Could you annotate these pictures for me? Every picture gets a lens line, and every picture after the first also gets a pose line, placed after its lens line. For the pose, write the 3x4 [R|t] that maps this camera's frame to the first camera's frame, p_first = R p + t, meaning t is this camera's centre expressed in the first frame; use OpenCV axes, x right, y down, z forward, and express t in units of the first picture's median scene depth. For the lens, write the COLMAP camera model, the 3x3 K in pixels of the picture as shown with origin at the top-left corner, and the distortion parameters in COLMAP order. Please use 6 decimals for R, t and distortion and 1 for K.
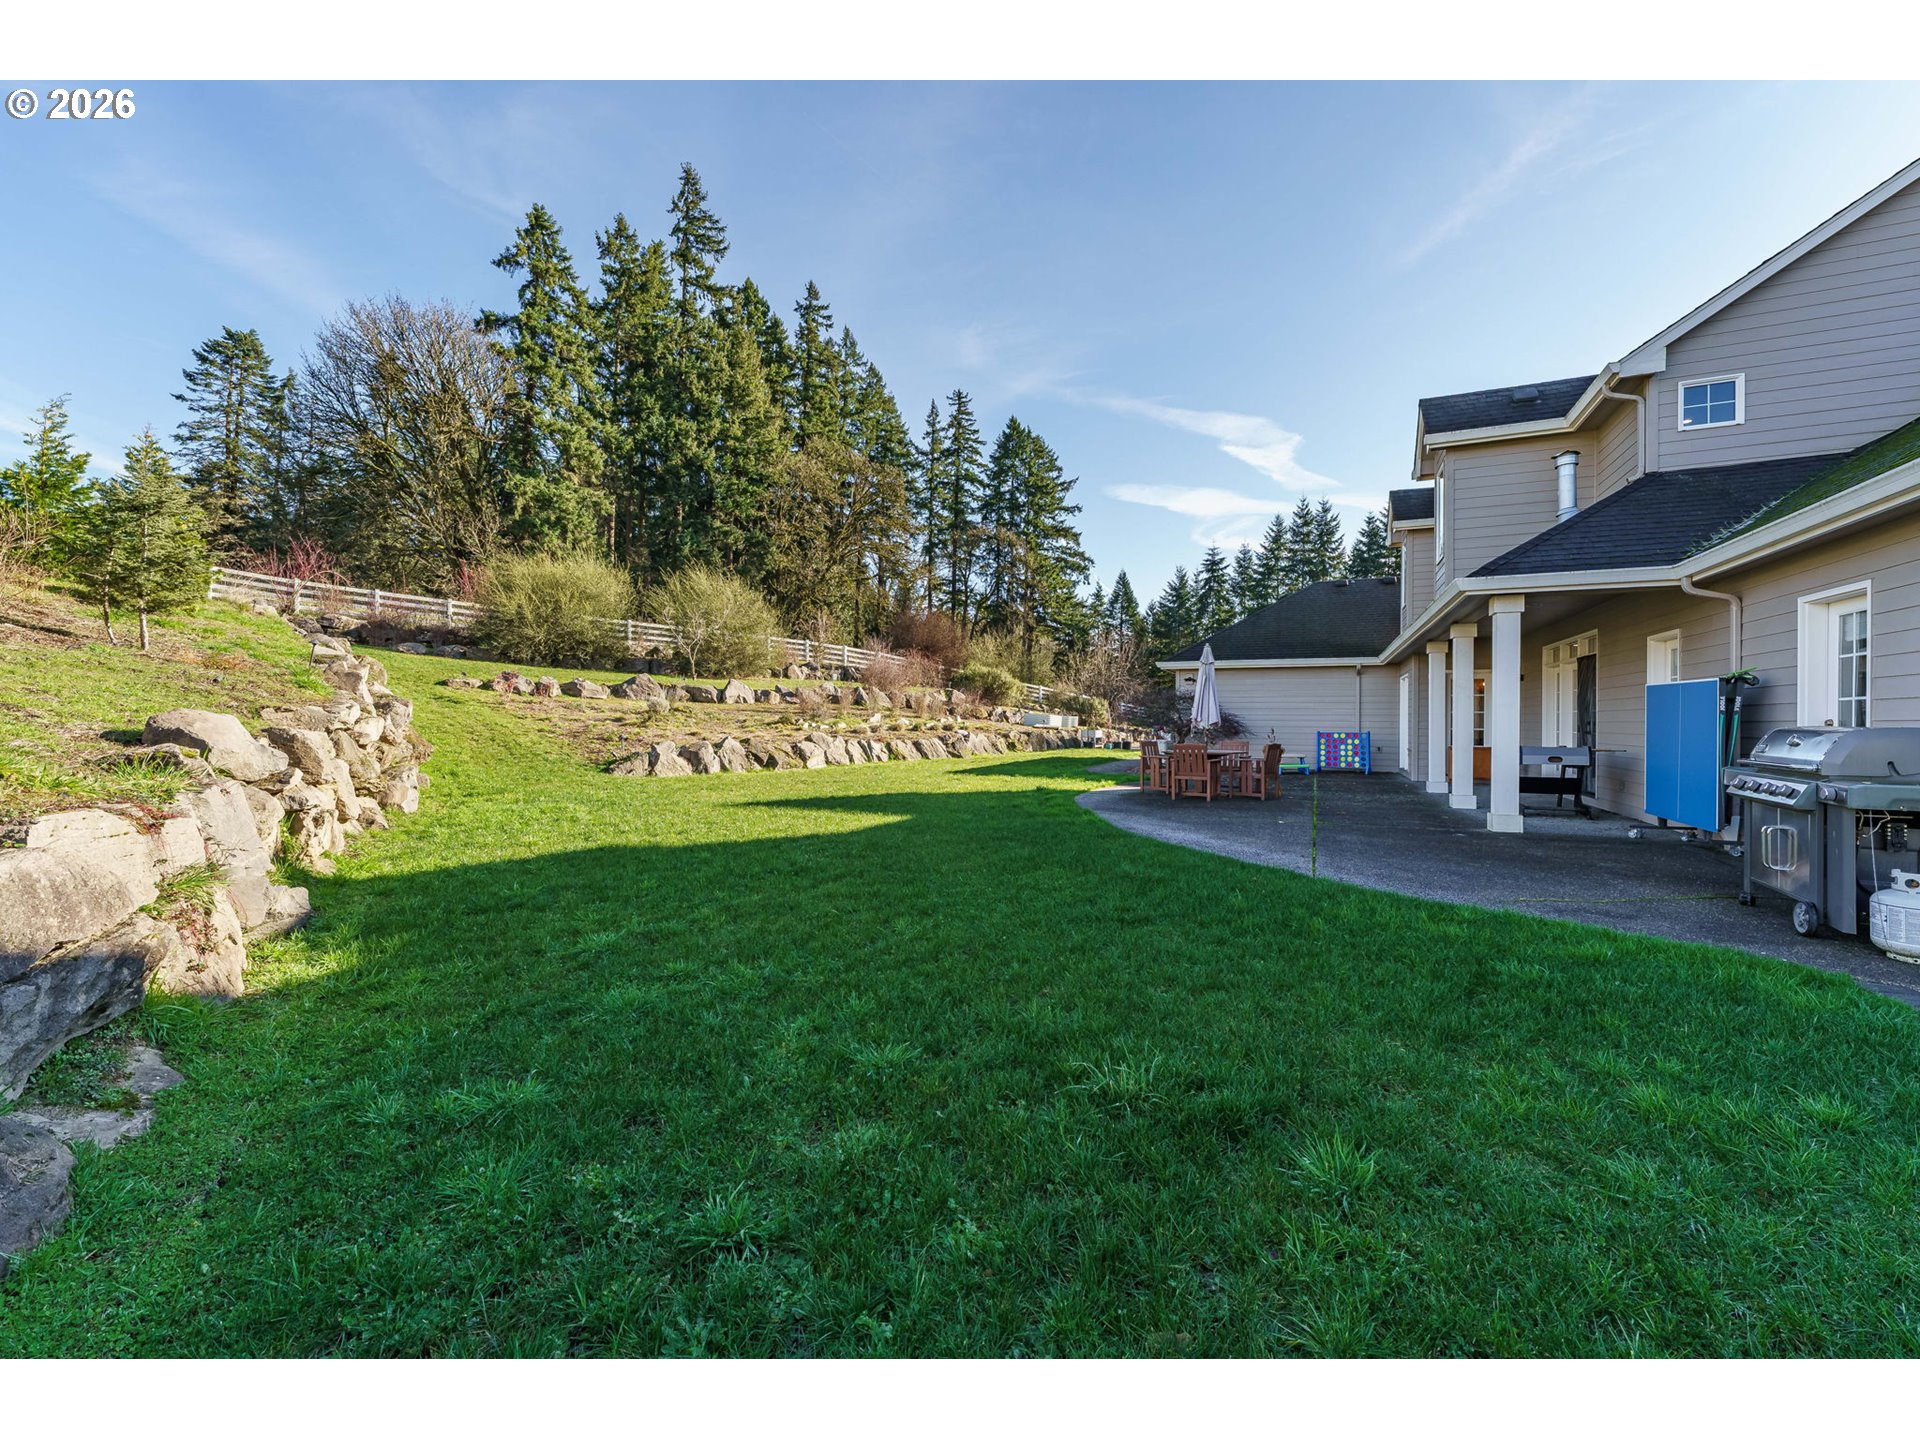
lens RADIAL K [[772.4, 0, 960.0], [0, 772.4, 720.0], [0, 0, 1]] dist [-0.000240, 0.000264]
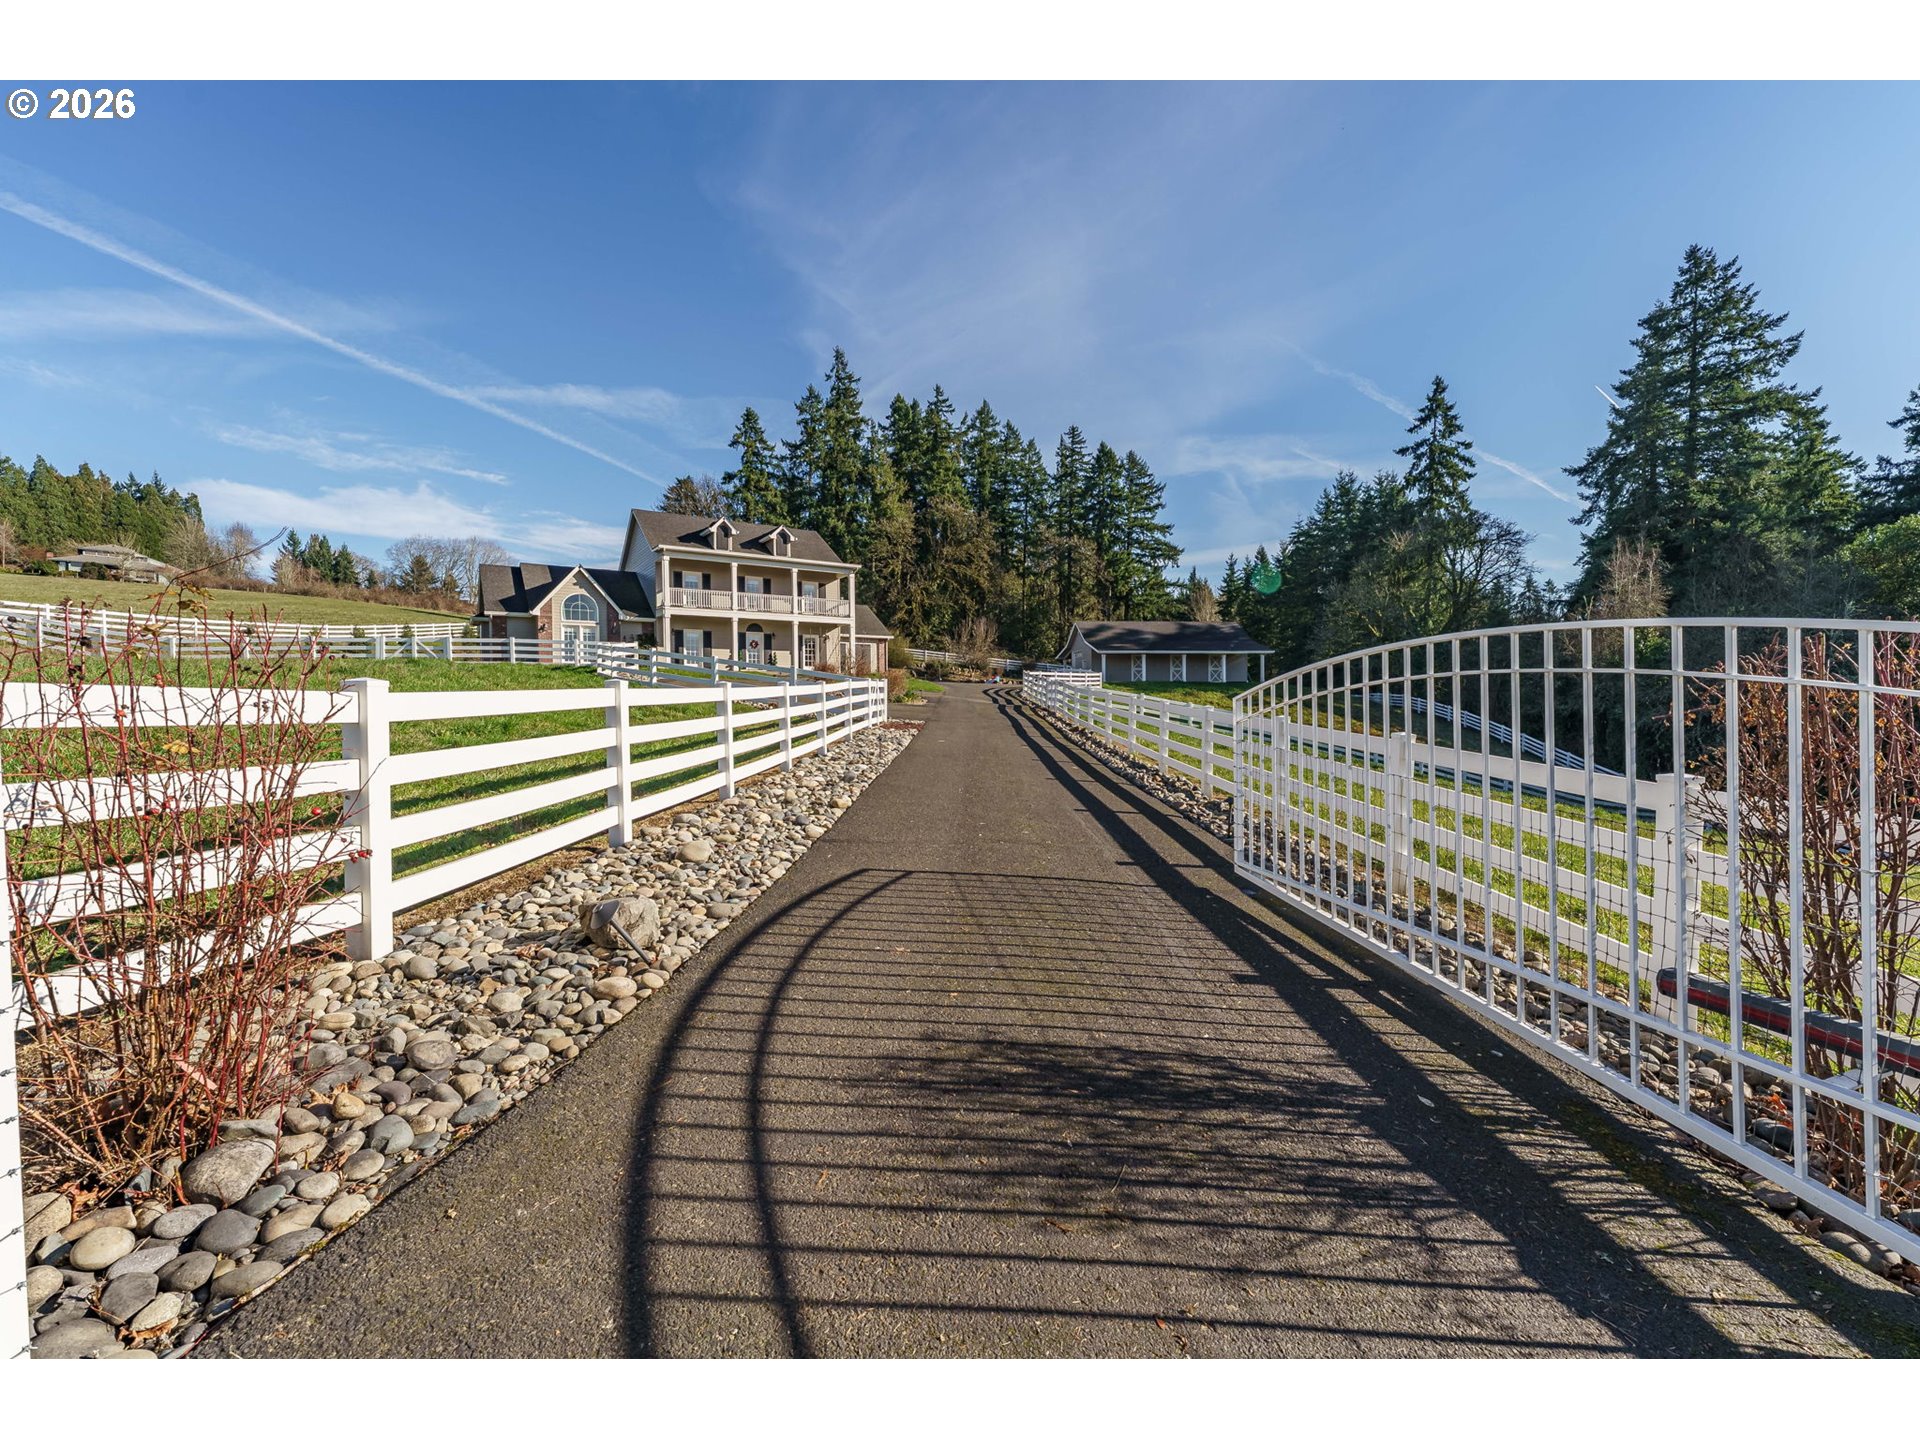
lens RADIAL K [[772.4, 0, 960.0], [0, 772.4, 720.0], [0, 0, 1]] dist [-0.000240, 0.000264]
pose [[0.860063, -0.006495, -0.510146, 0.528091], [0.017551, 0.999704, 0.016863, 0.037585], [0.509885, -0.023457, 0.859923, -0.223130]]
